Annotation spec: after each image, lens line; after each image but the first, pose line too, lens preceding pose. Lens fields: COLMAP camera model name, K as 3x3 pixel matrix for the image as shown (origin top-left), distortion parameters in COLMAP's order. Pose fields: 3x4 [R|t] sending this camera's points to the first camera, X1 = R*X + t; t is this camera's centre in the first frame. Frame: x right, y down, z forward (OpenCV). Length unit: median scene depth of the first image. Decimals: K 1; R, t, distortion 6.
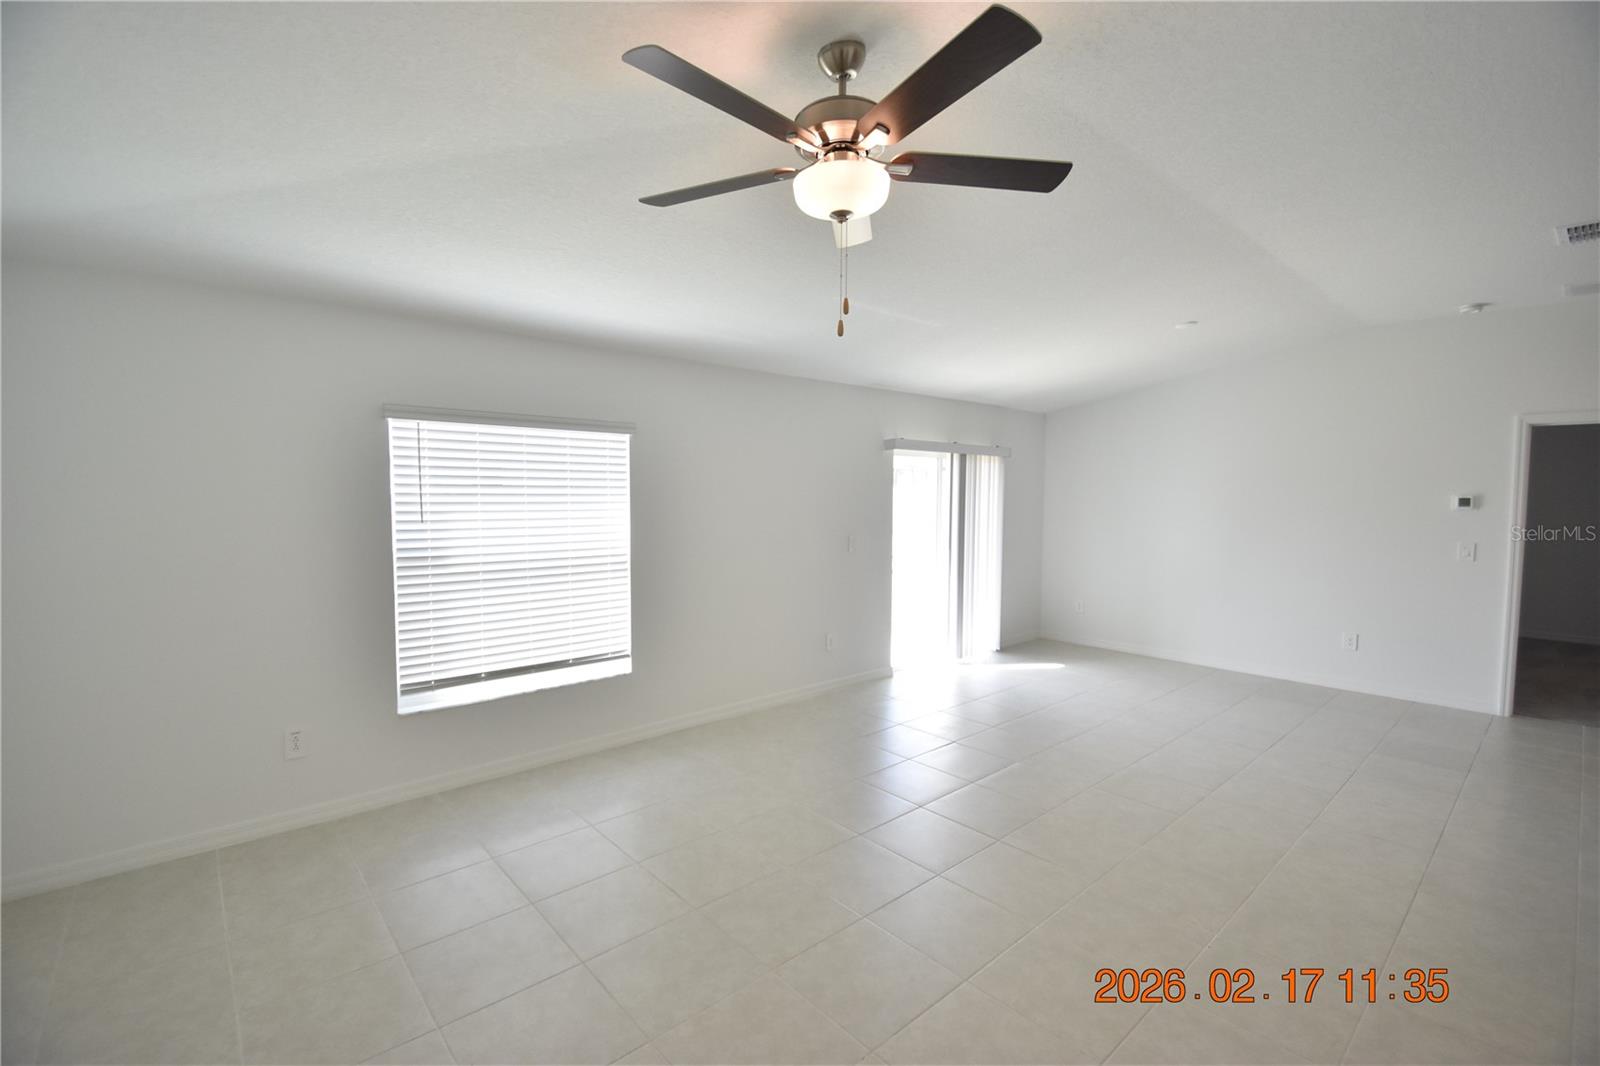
lens RADIAL K [[701.3, 0, 797.2], [0, 701.3, 539.5], [0, 0, 1]] dist [0.016347, -0.019261]
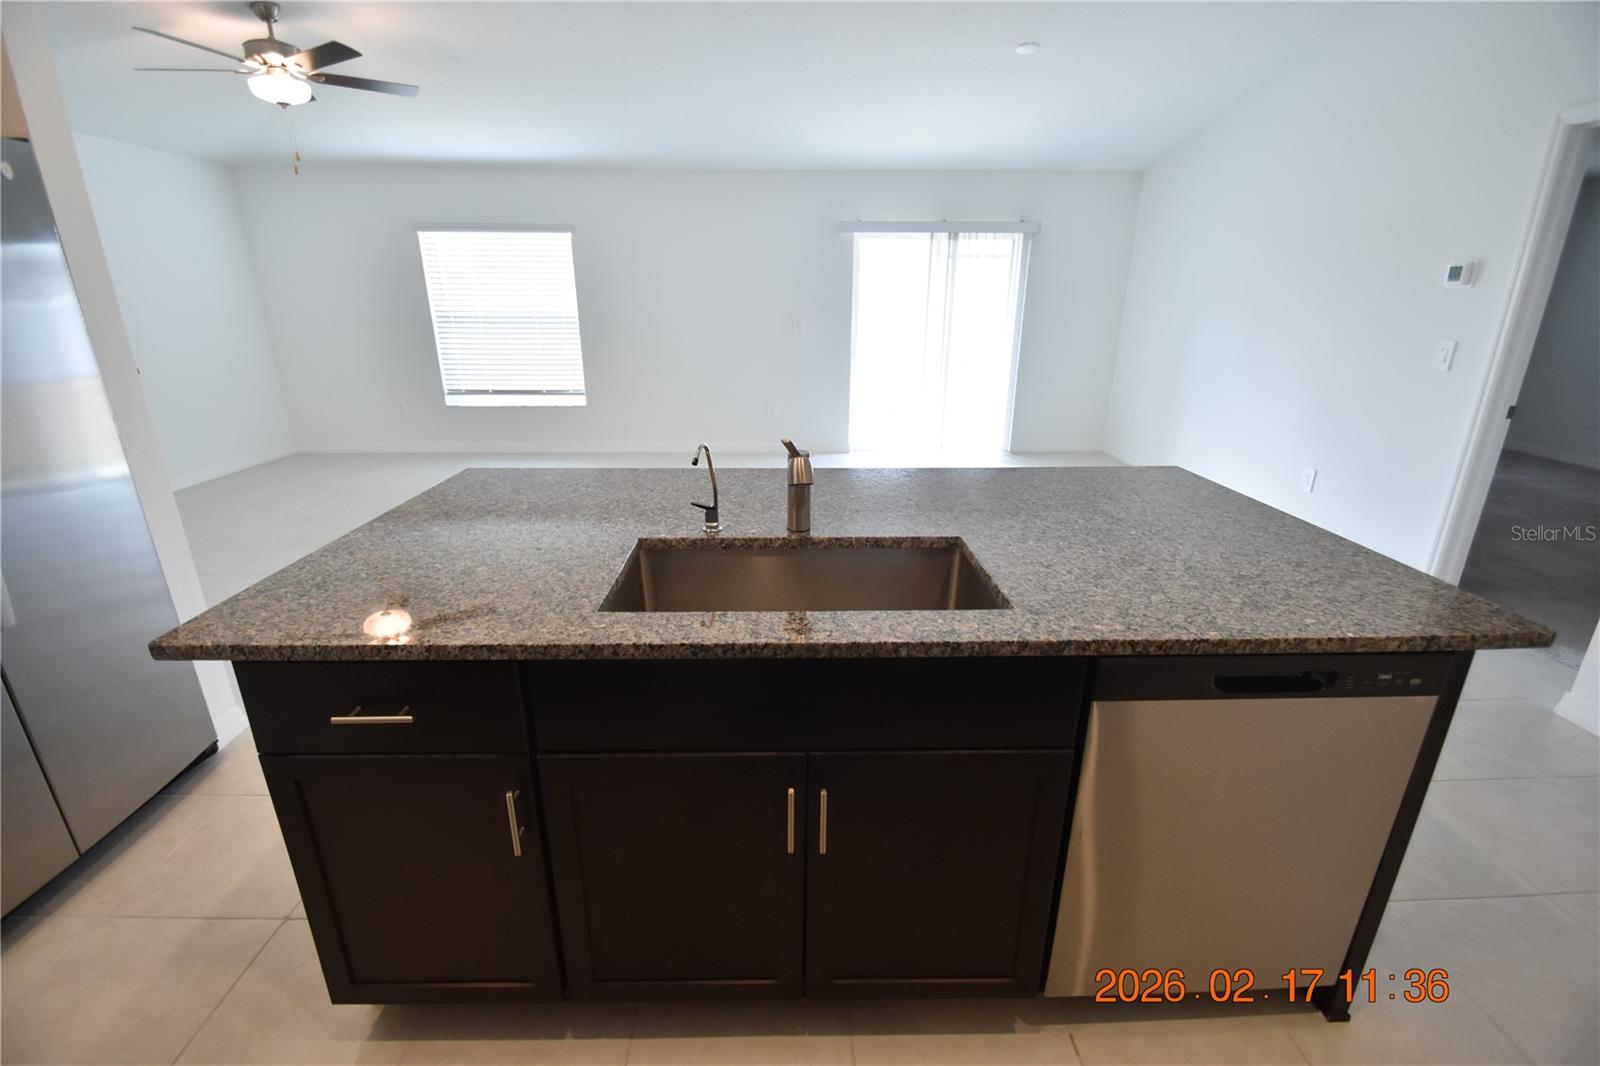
lens RADIAL K [[701.3, 0, 797.2], [0, 701.3, 539.5], [0, 0, 1]] dist [0.016347, -0.019261]
pose [[0.761360, 0.209861, -0.613425, 1.098302], [-0.041094, 0.959880, 0.277384, 0.030324], [0.647026, -0.185981, 0.739438, 0.136296]]
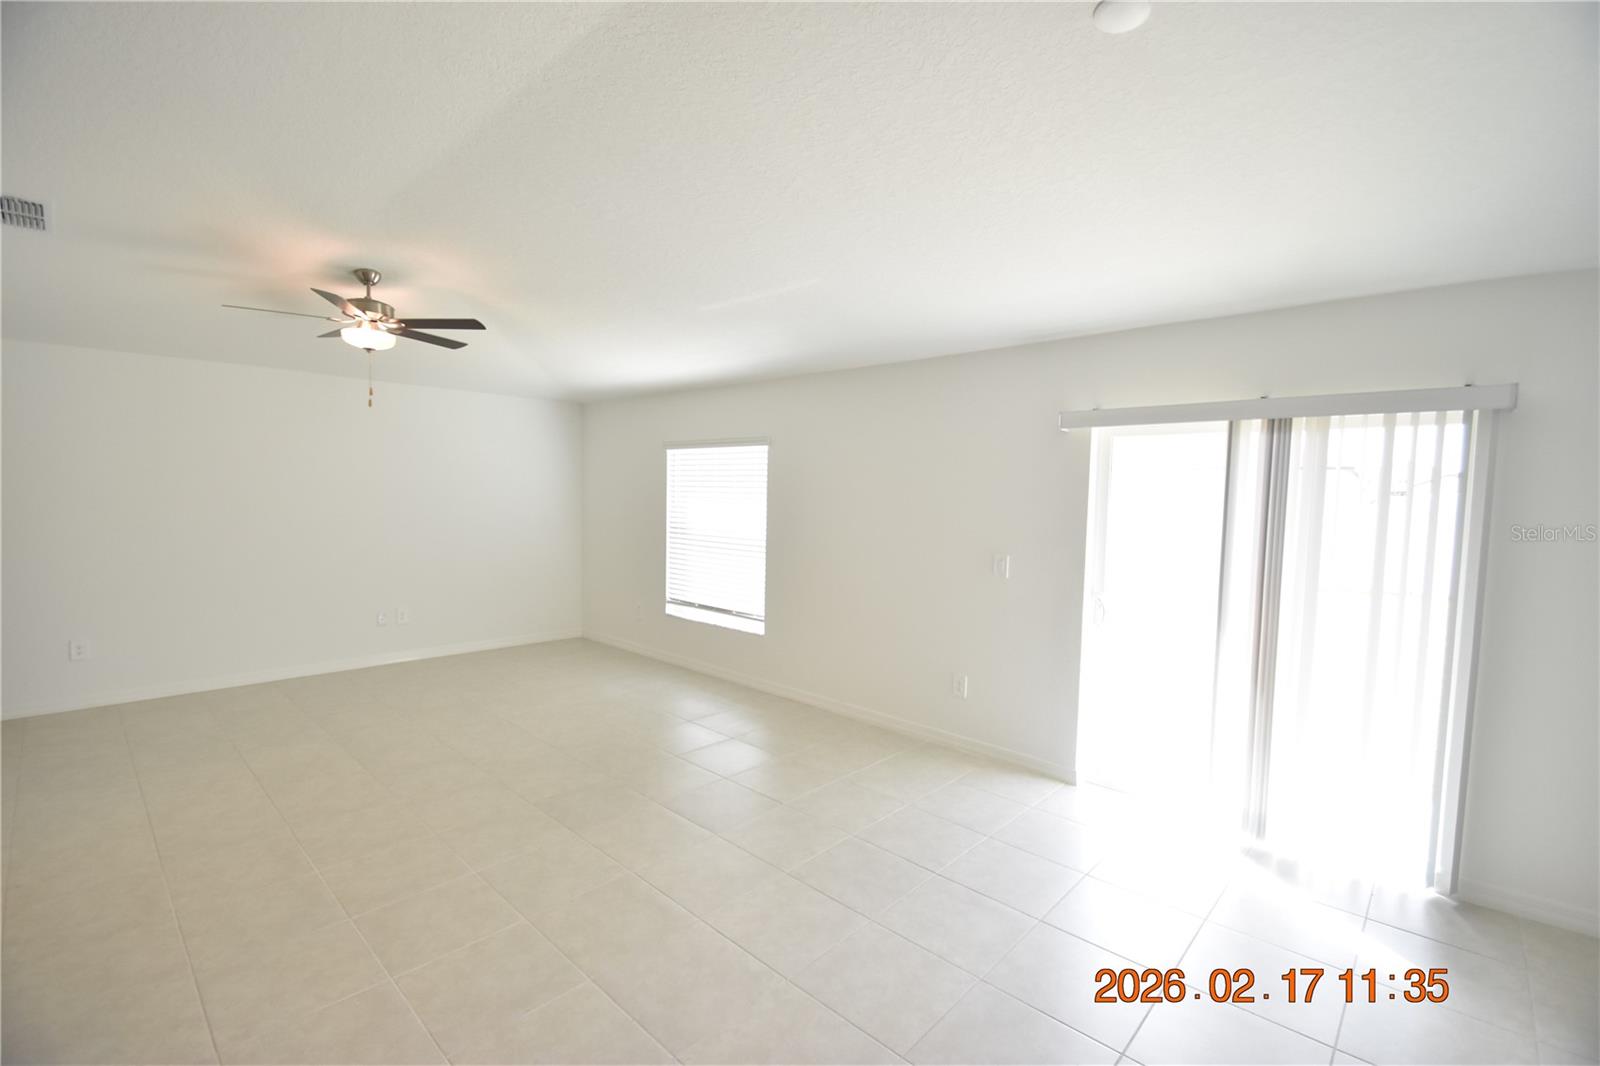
lens RADIAL K [[701.3, 0, 797.2], [0, 701.3, 539.5], [0, 0, 1]] dist [0.016347, -0.019261]
pose [[0.088936, 0.062509, -0.994074, 1.023371], [-0.085533, 0.994821, 0.054903, -0.055179], [0.992358, 0.080144, 0.093822, 0.945014]]
